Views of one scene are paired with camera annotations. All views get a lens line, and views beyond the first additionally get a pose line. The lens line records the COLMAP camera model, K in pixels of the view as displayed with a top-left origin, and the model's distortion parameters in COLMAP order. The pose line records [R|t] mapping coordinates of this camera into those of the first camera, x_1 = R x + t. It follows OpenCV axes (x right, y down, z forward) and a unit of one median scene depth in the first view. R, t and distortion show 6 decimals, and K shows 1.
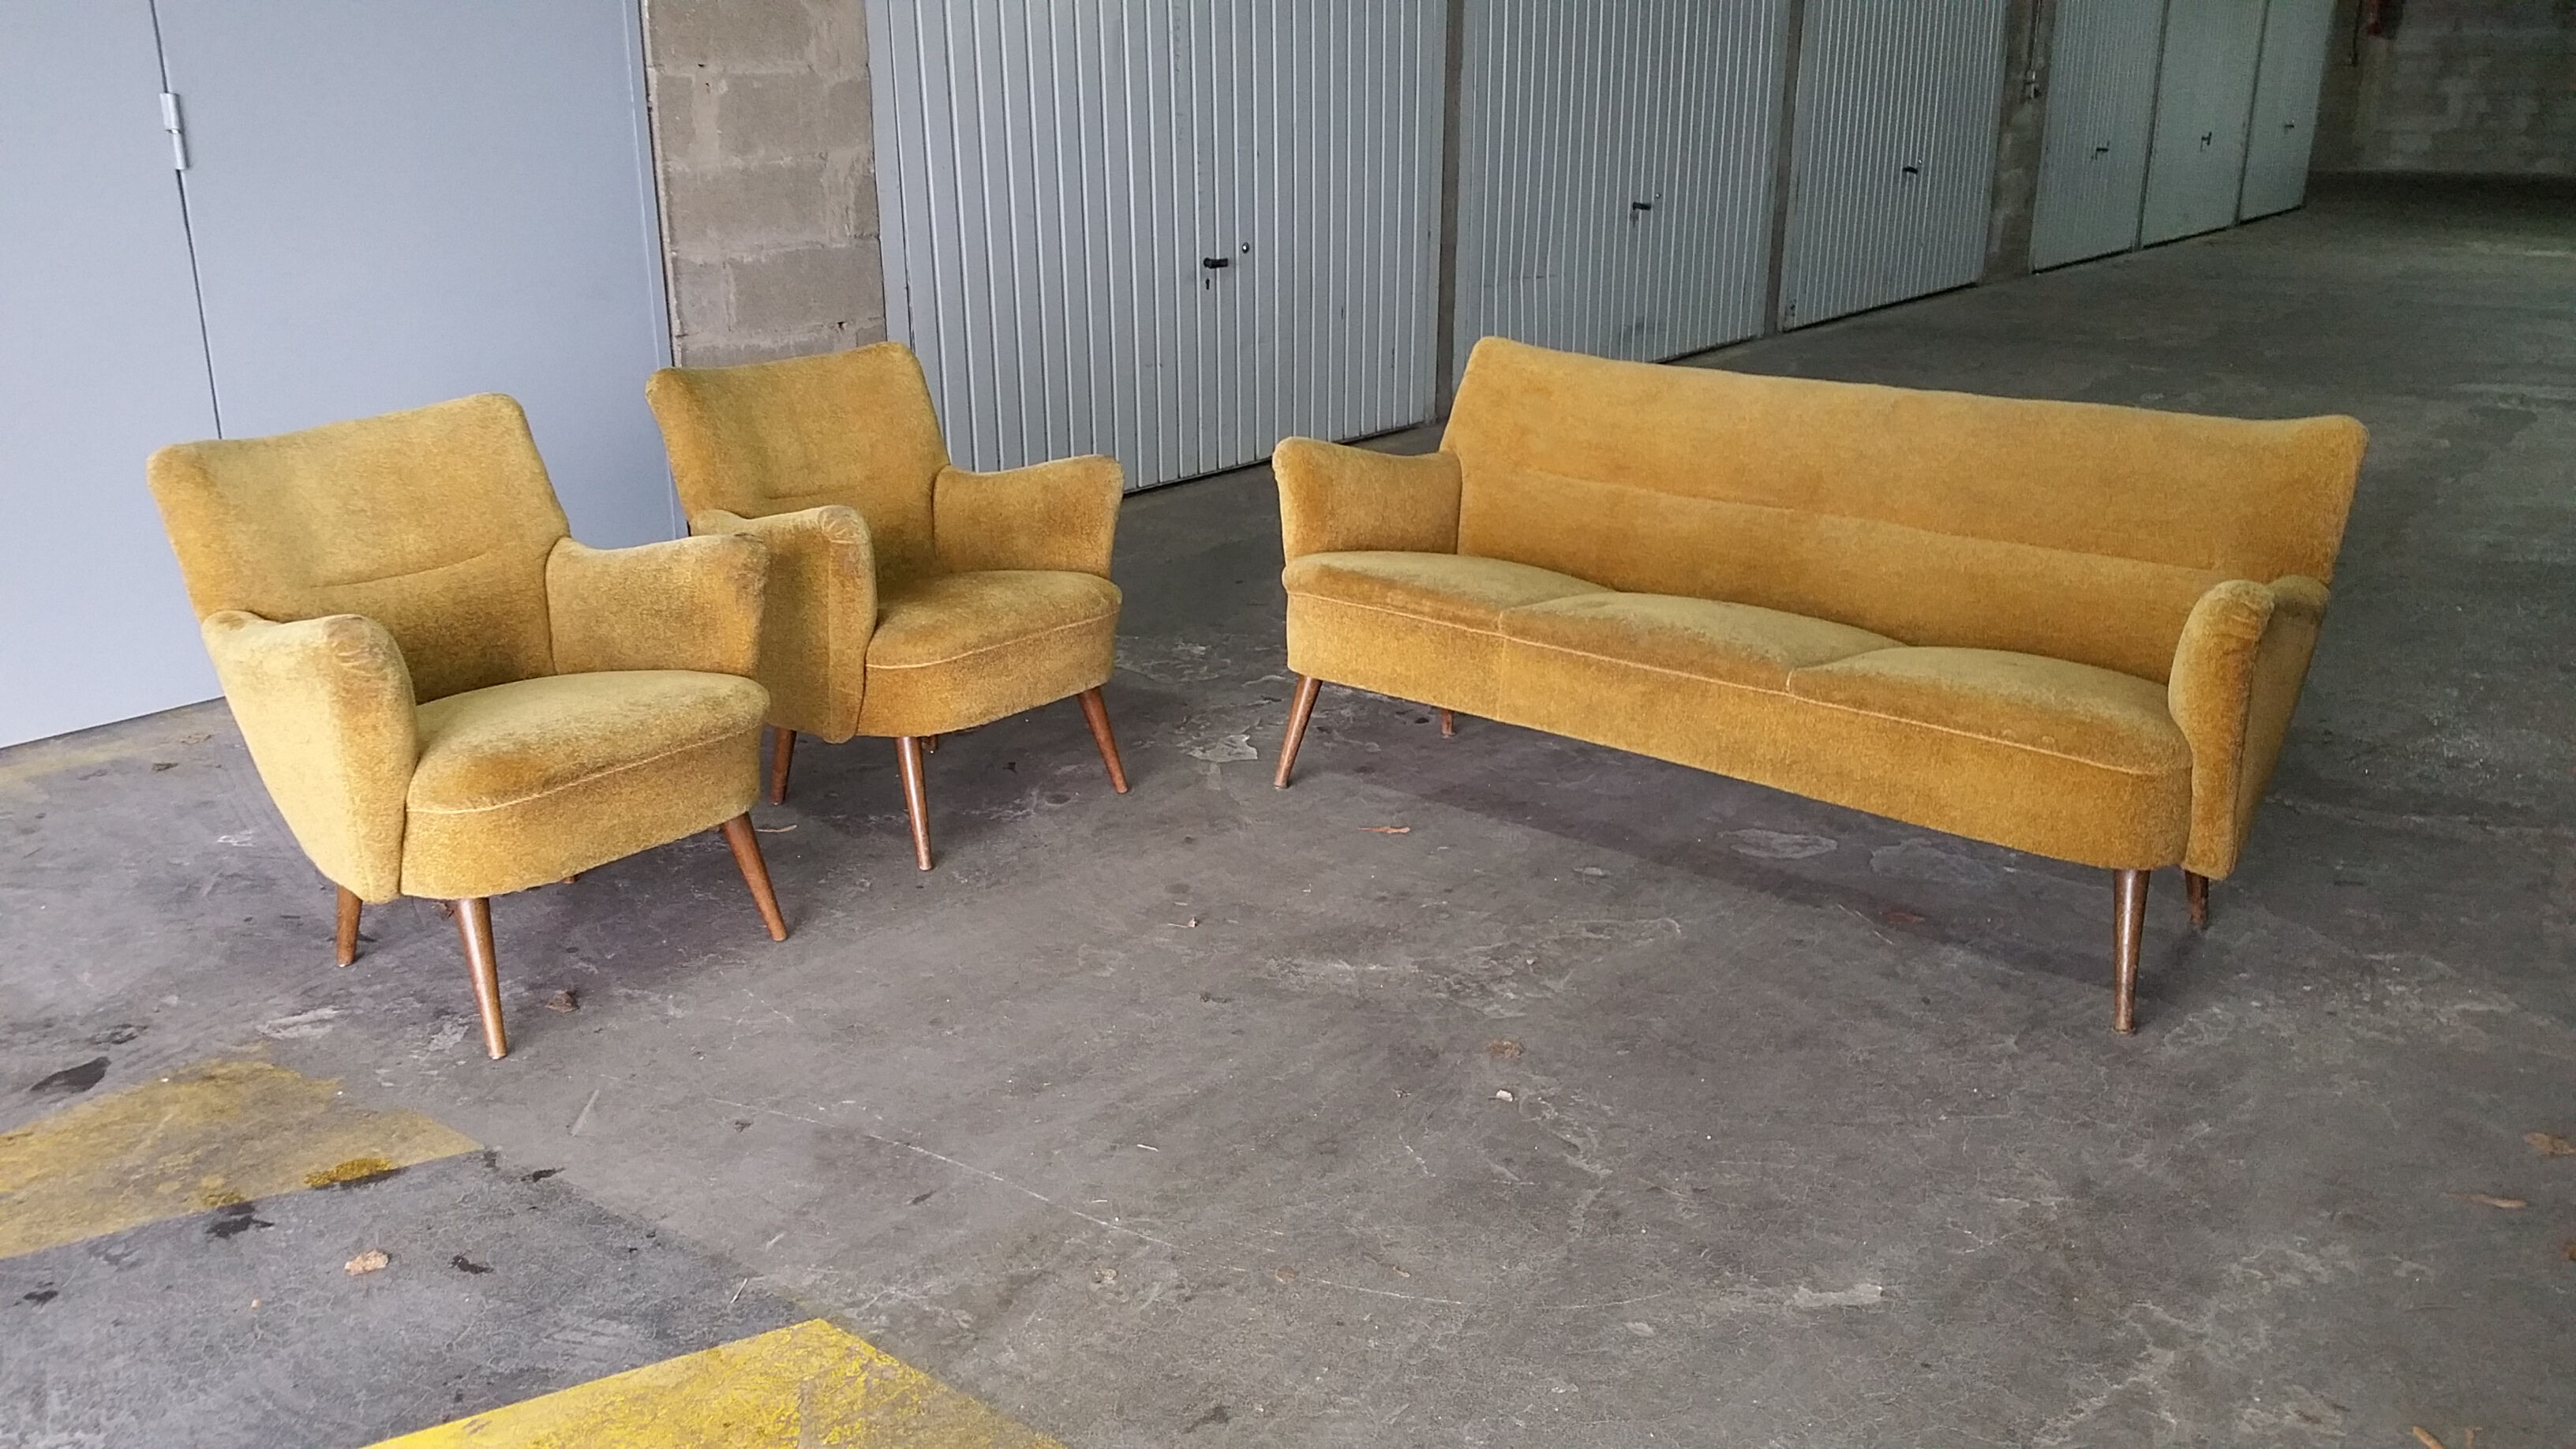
lens RADIAL K [[2080.8, 0, 1288.0], [0, 2080.8, 724.5], [0, 0, 1]] dist [0.147471, -0.270191]
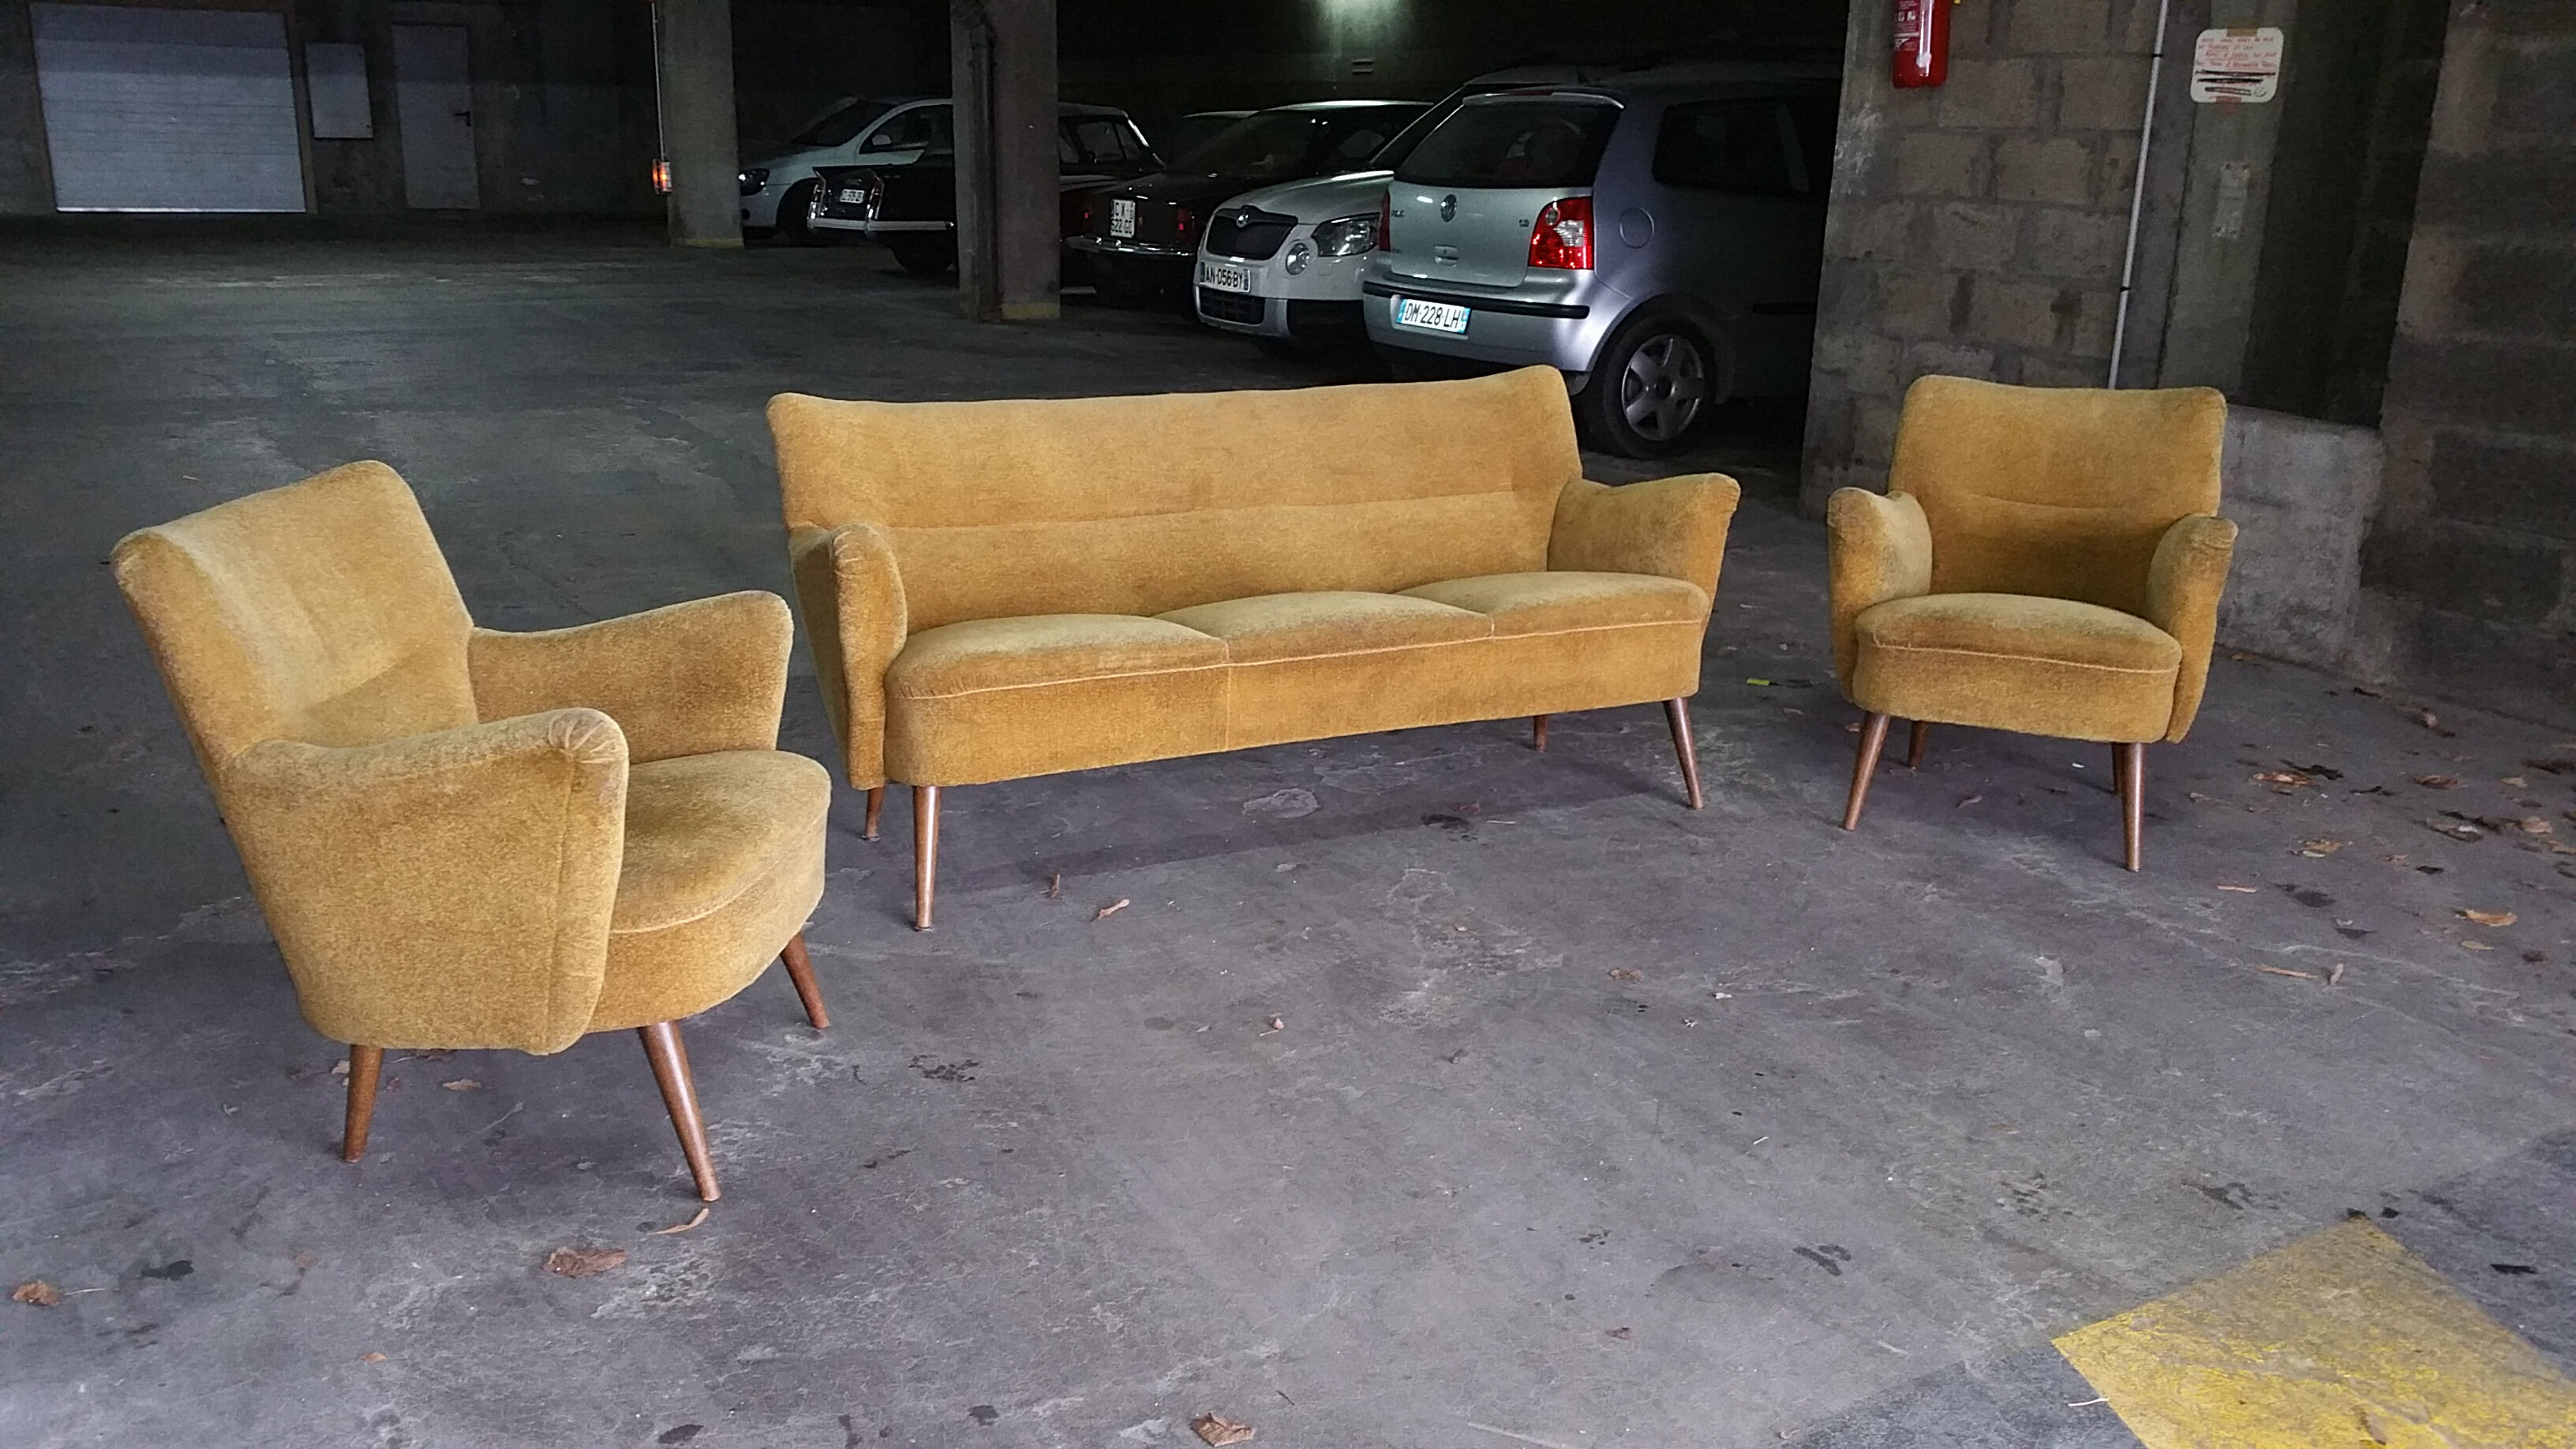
lens RADIAL K [[2064.4, 0, 1288.0], [0, 2064.4, 724.5], [0, 0, 1]] dist [0.160563, -0.331706]
pose [[0.372216, -0.246015, 0.894948, -0.737083], [0.261083, 0.953050, 0.153401, -0.151368], [-0.890669, 0.176557, 0.418971, 0.537863]]
